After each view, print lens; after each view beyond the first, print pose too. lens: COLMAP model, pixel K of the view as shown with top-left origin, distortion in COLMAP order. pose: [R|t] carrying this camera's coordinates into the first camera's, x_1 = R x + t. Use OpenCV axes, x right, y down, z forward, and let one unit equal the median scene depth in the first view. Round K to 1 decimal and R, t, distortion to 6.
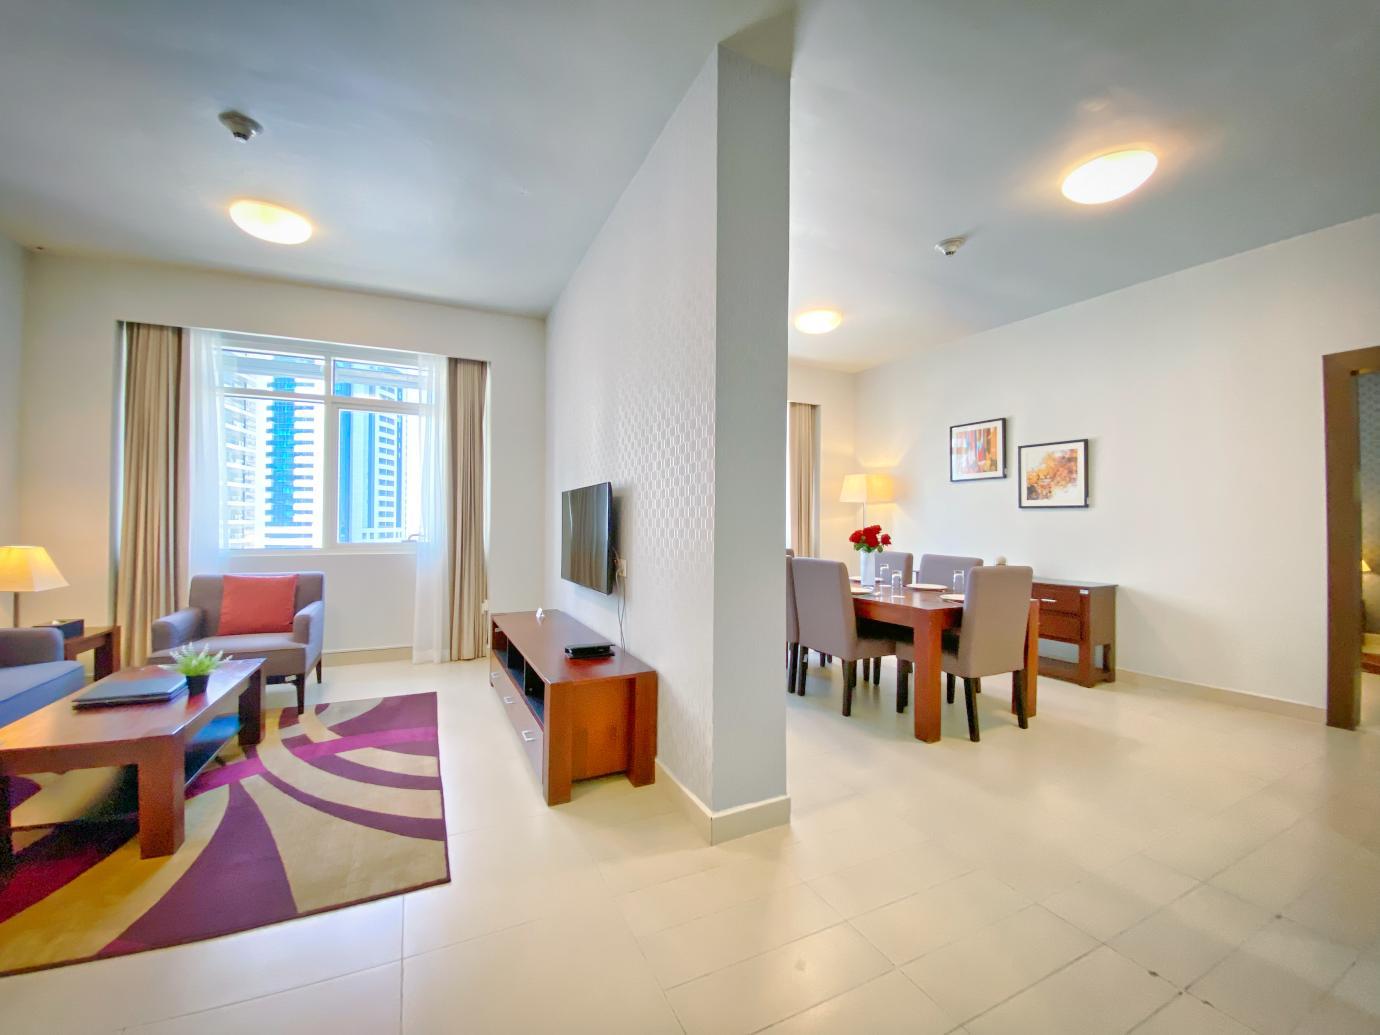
lens RADIAL K [[552.1, 0, 693.1], [0, 552.1, 517.1], [0, 0, 1]] dist [-0.007057, -0.006492]
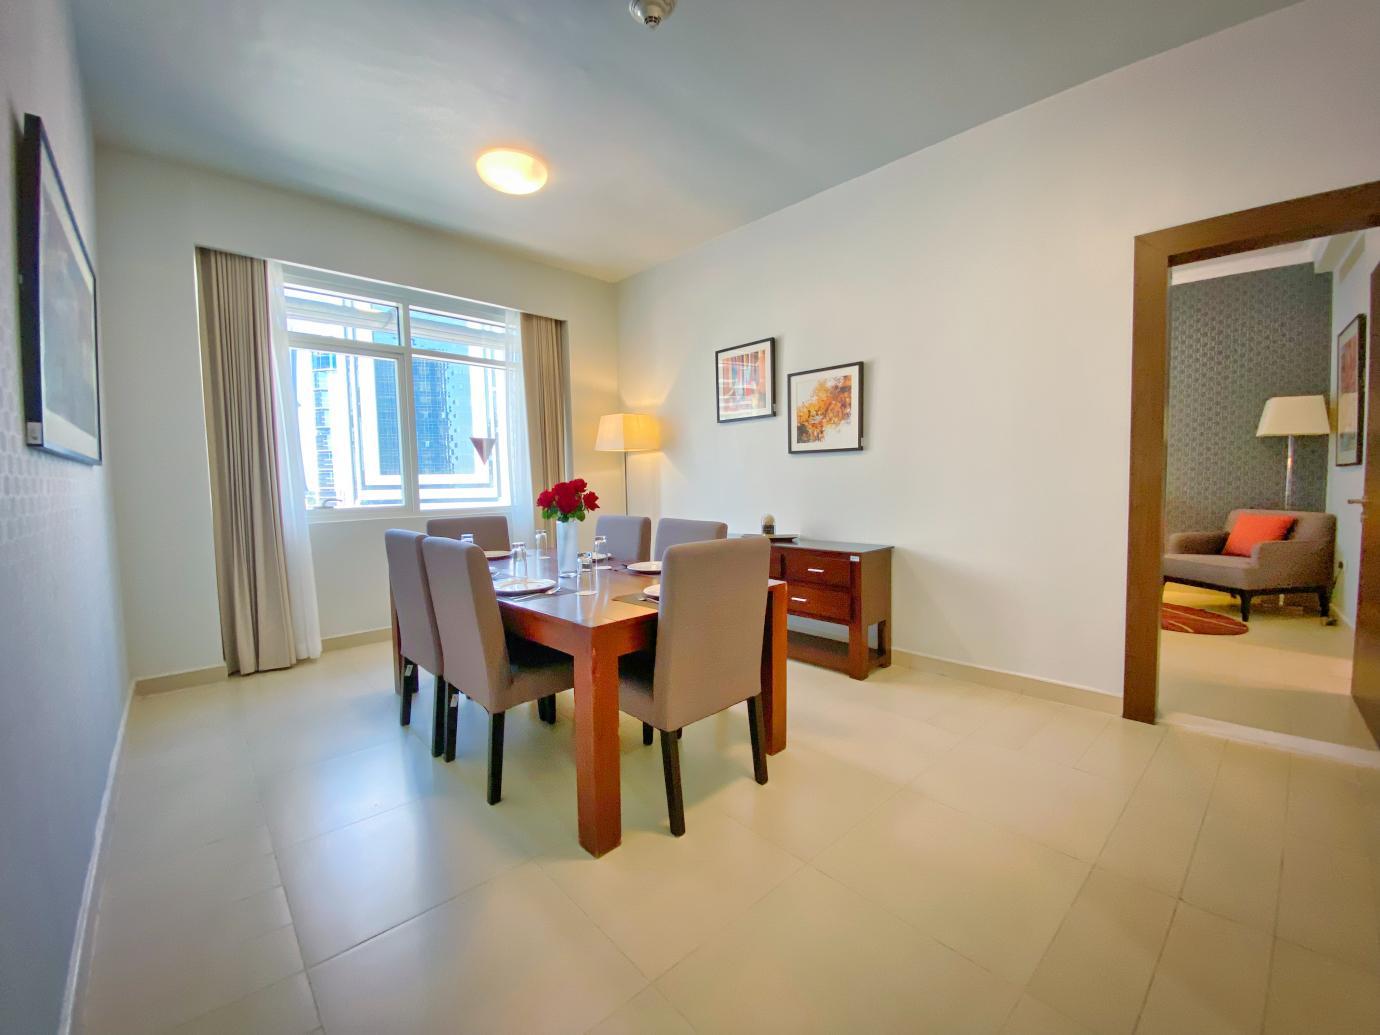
lens RADIAL K [[563.9, 0, 697.5], [0, 563.9, 518.4], [0, 0, 1]] dist [0.032128, -0.023225]
pose [[0.955231, -0.042731, 0.292757, 0.304340], [0.020150, 0.996614, 0.079720, 0.012394], [-0.295172, -0.070252, 0.952858, 0.350045]]
